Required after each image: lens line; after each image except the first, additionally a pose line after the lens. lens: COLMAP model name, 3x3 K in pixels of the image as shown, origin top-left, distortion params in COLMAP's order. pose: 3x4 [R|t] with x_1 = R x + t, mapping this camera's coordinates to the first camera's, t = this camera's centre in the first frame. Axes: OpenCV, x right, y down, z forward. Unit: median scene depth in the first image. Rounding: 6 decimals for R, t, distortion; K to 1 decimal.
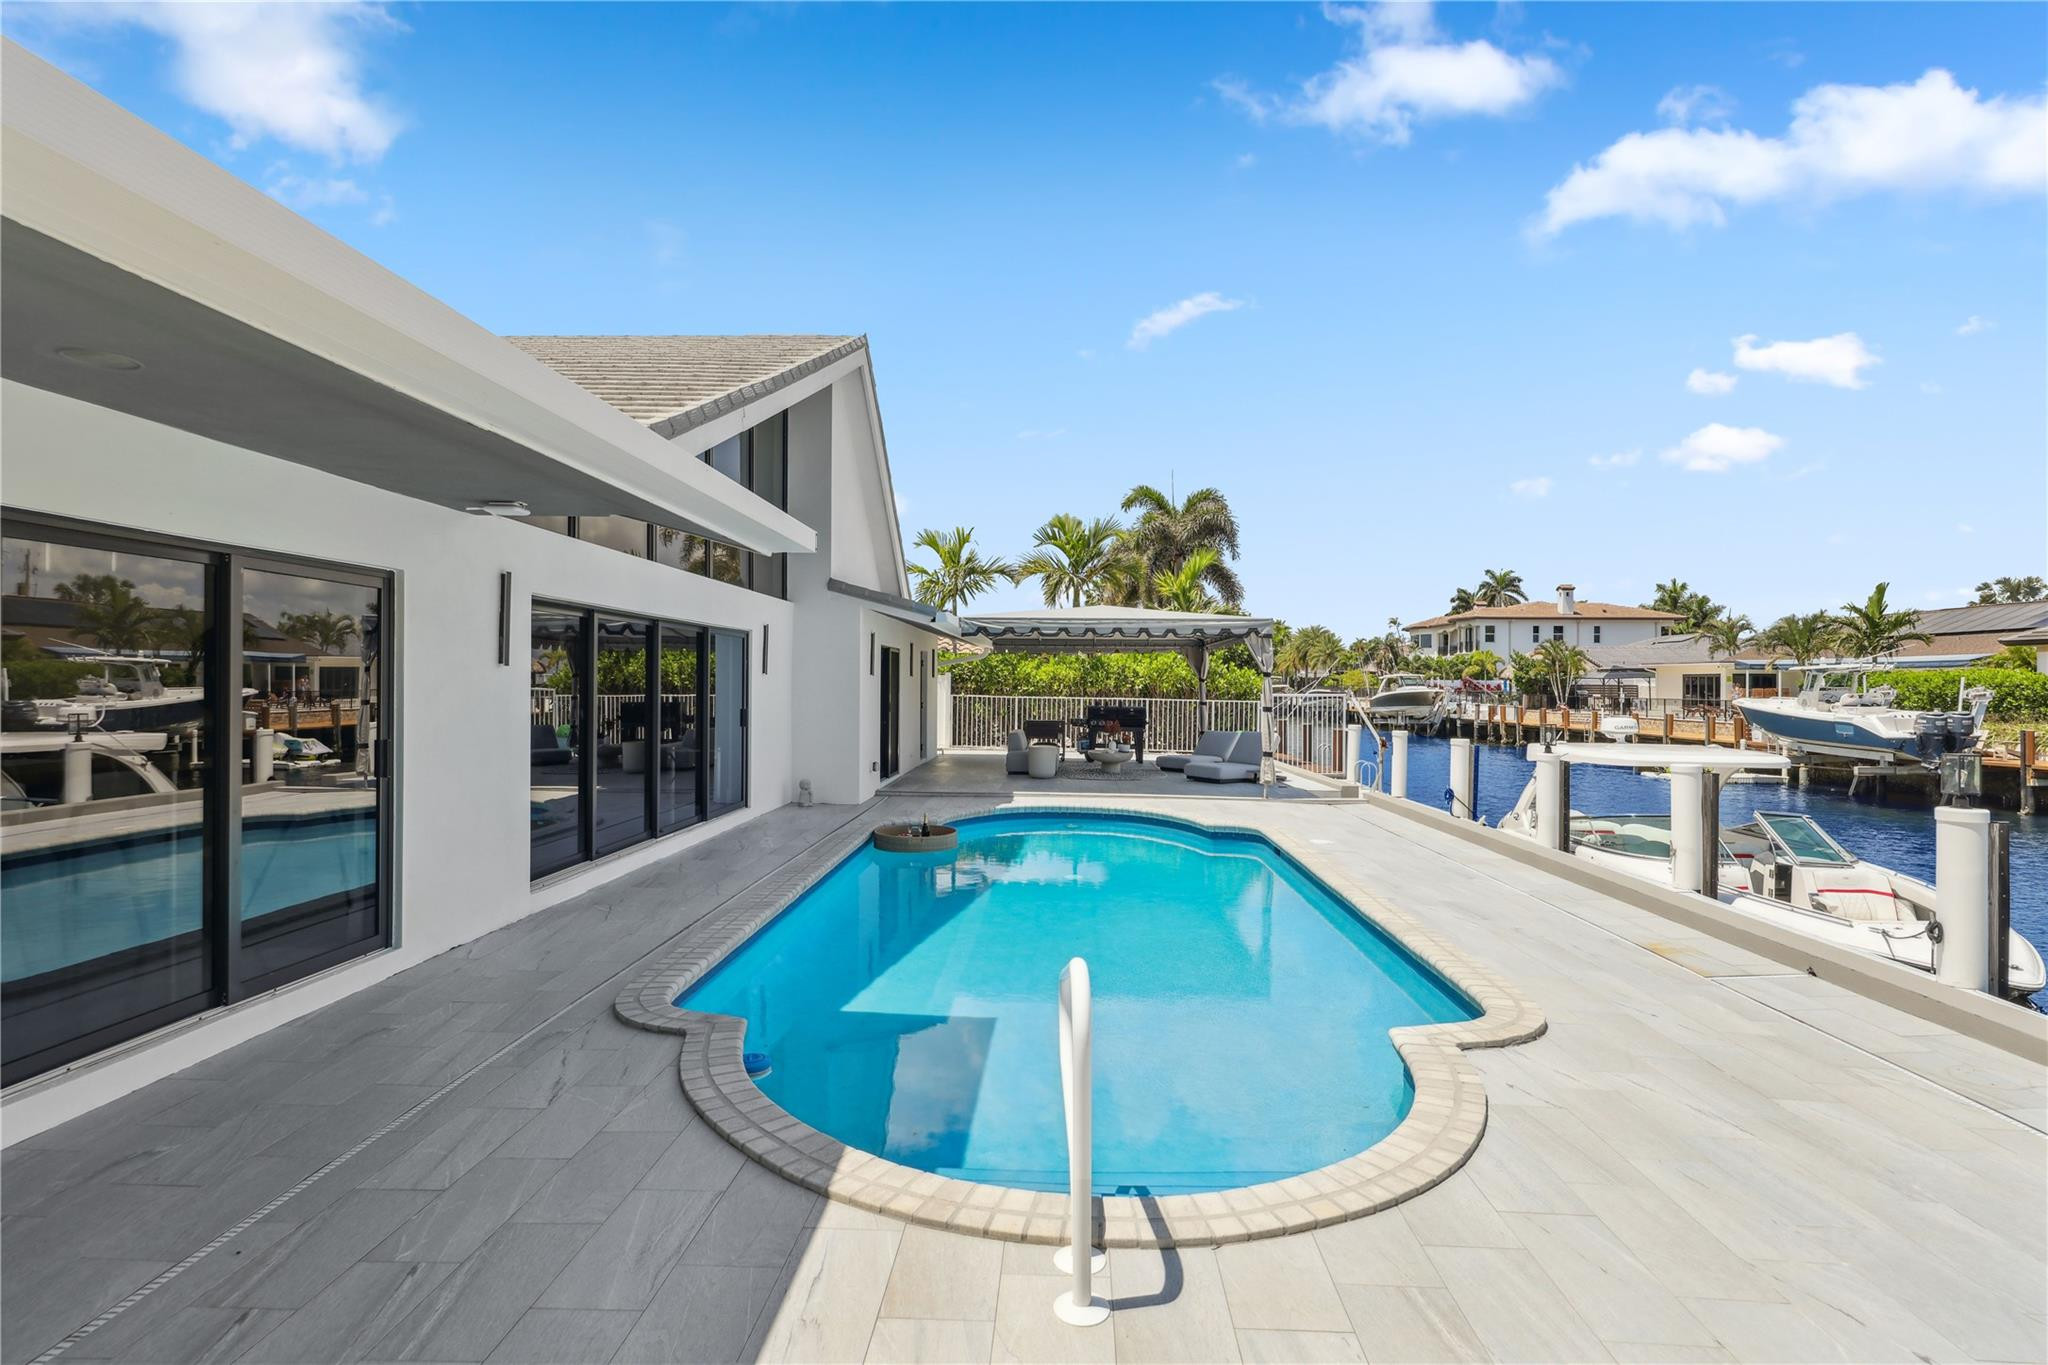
lens RADIAL K [[988.3, 0, 1053.1], [0, 988.3, 682.5], [0, 0, 1]] dist [0.005208, -0.000756]
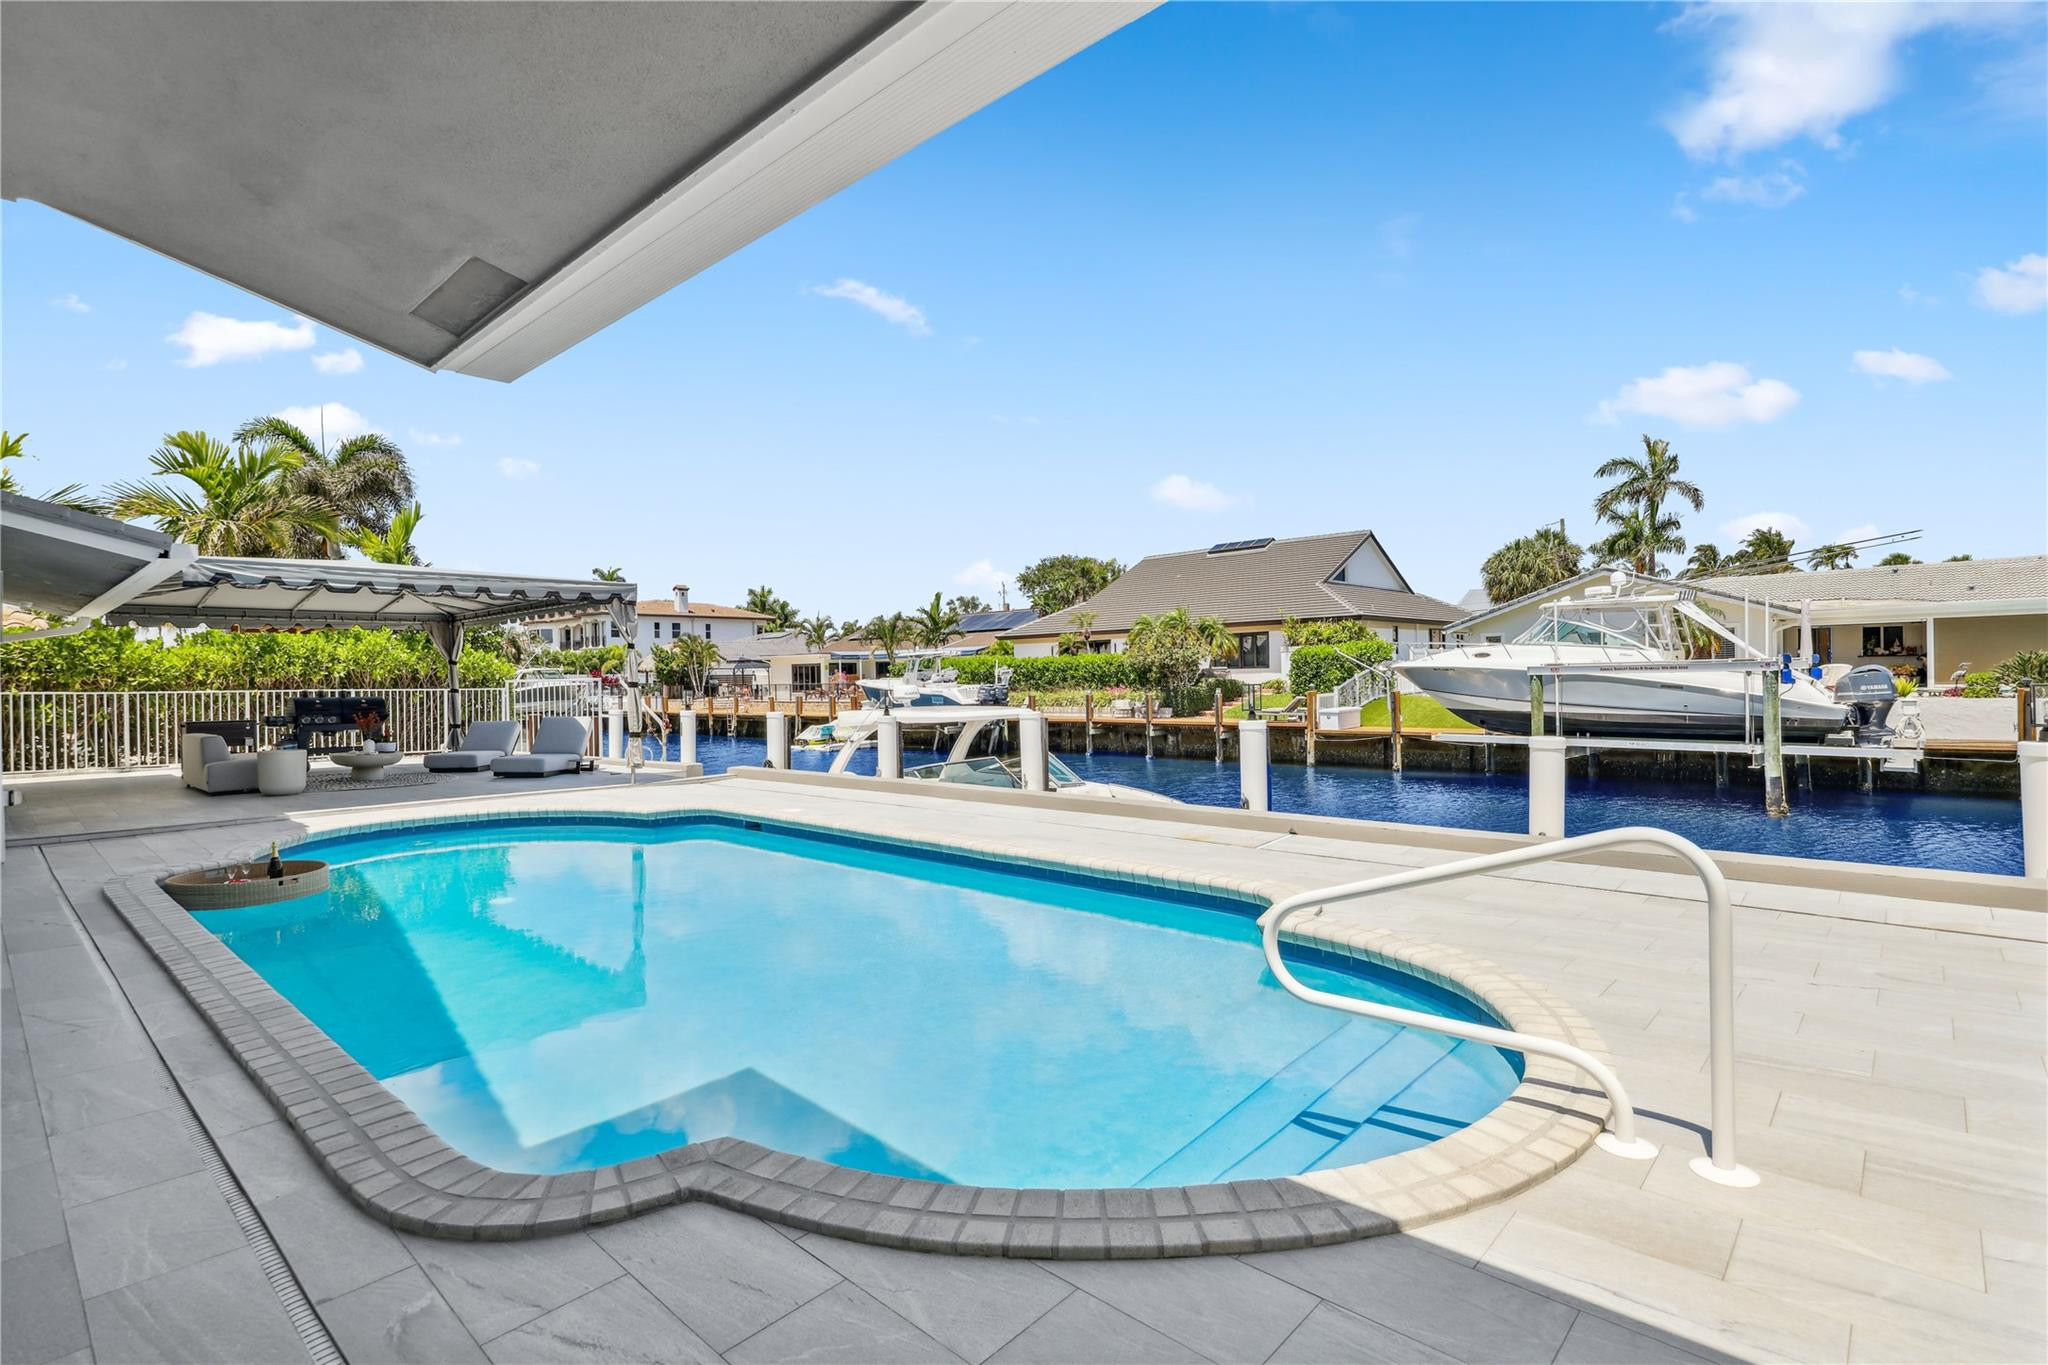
lens RADIAL K [[950.6, 0, 1027.1], [0, 950.6, 690.6], [0, 0, 1]] dist [0.004068, -0.001818]
pose [[0.657126, -0.031997, 0.753101, -0.122703], [0.022994, 0.999485, 0.022402, 0.012897], [-0.753430, 0.002596, 0.657523, 0.098199]]
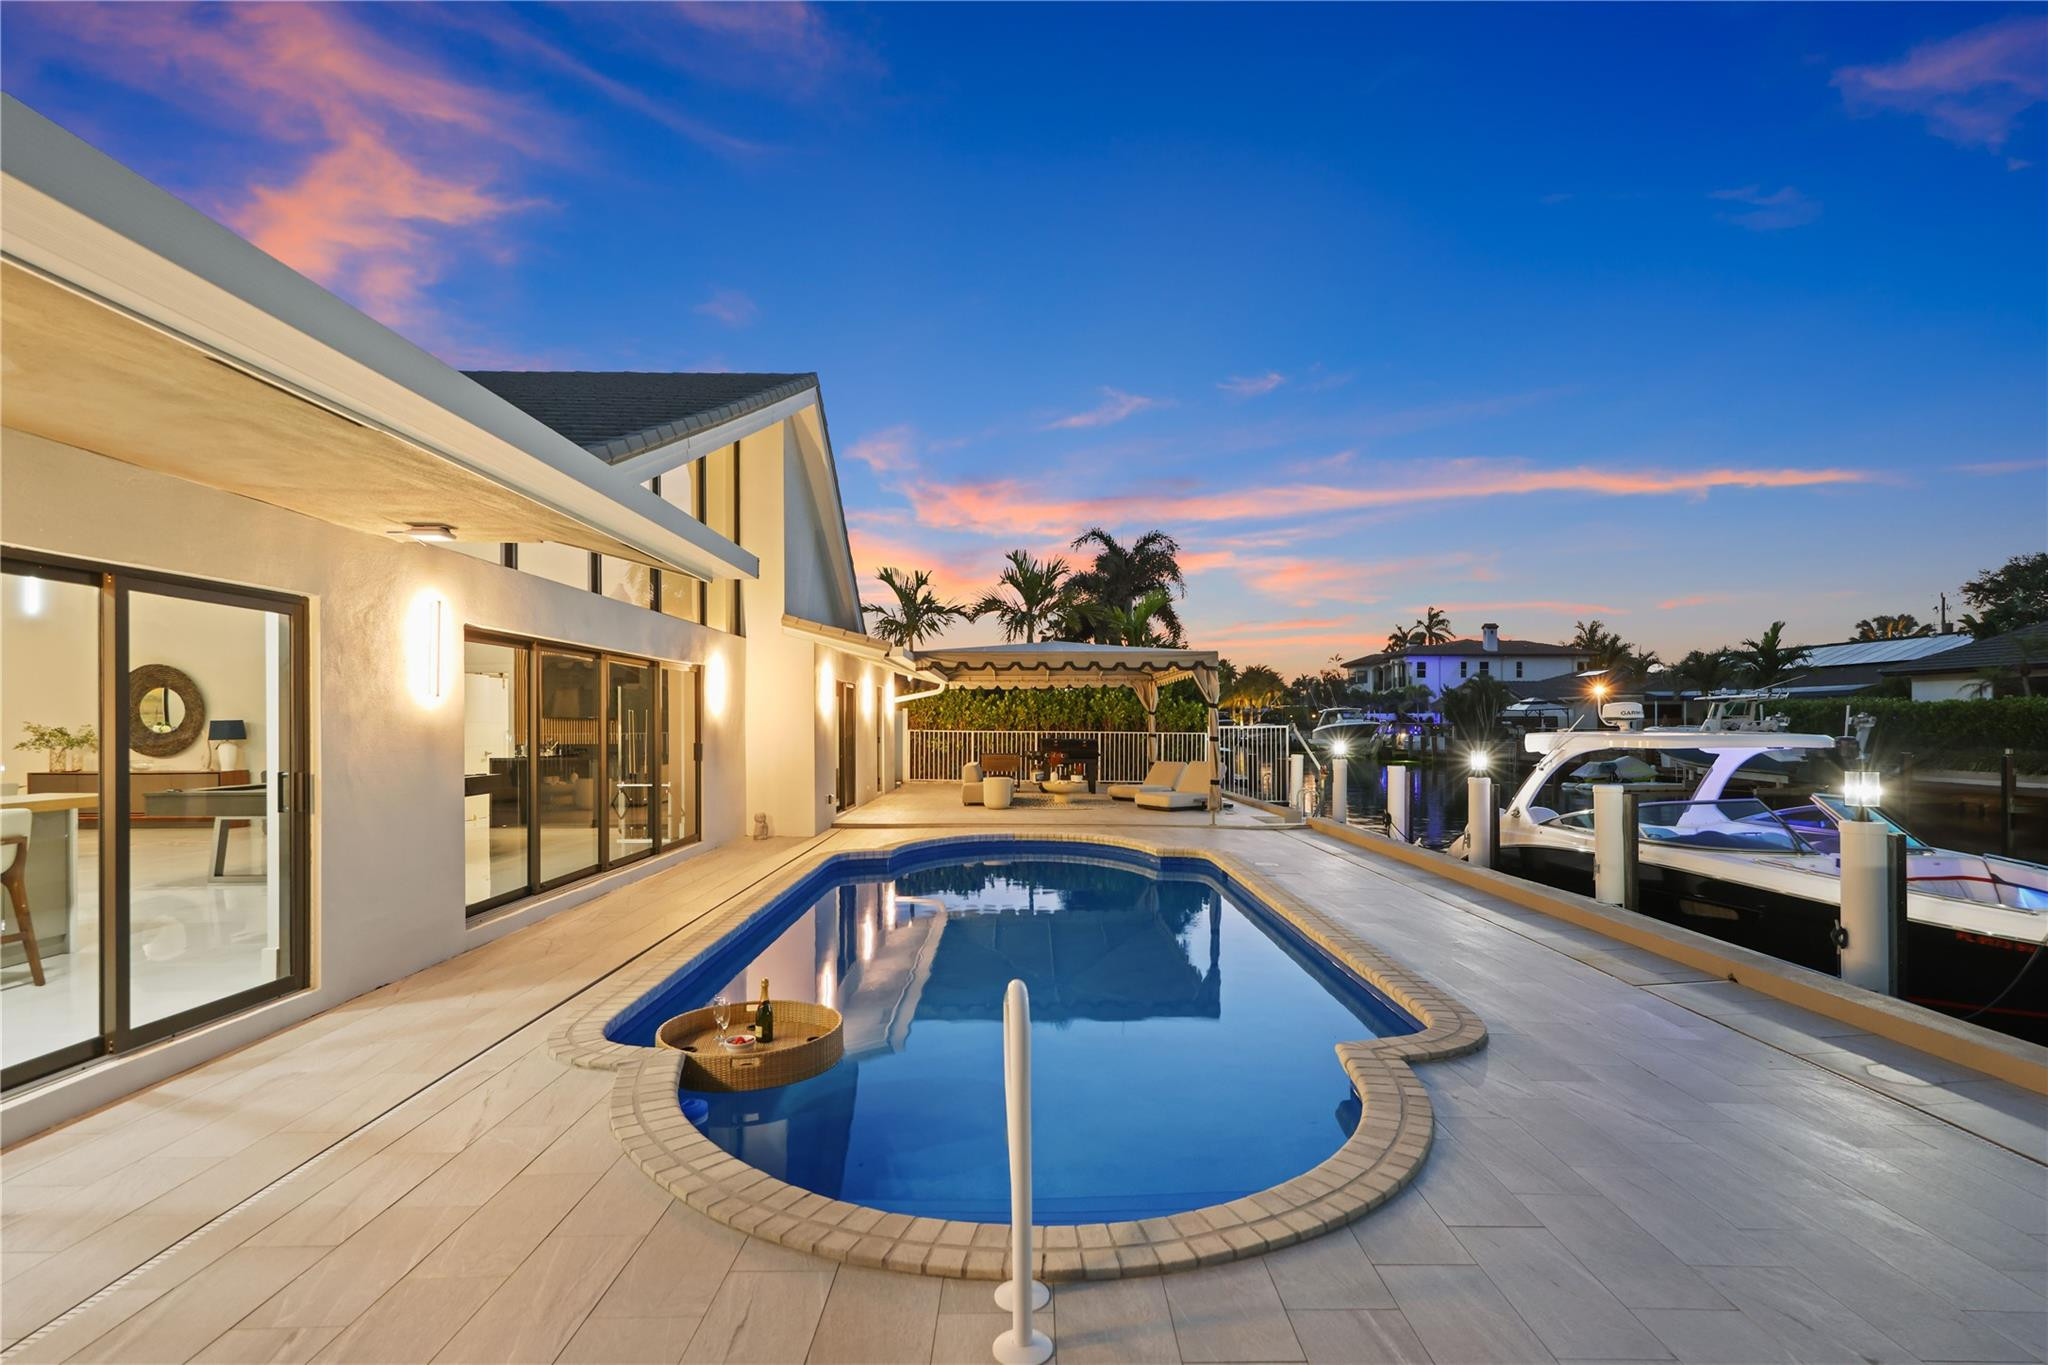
lens RADIAL K [[950.6, 0, 1062.0], [0, 950.6, 724.0], [0, 0, 1]] dist [0.004068, -0.001818]
pose [[0.998471, -0.009330, 0.054490, 0.002432], [0.009083, 0.999947, 0.004777, 0.003374], [-0.054532, -0.004275, 0.998503, 0.009737]]
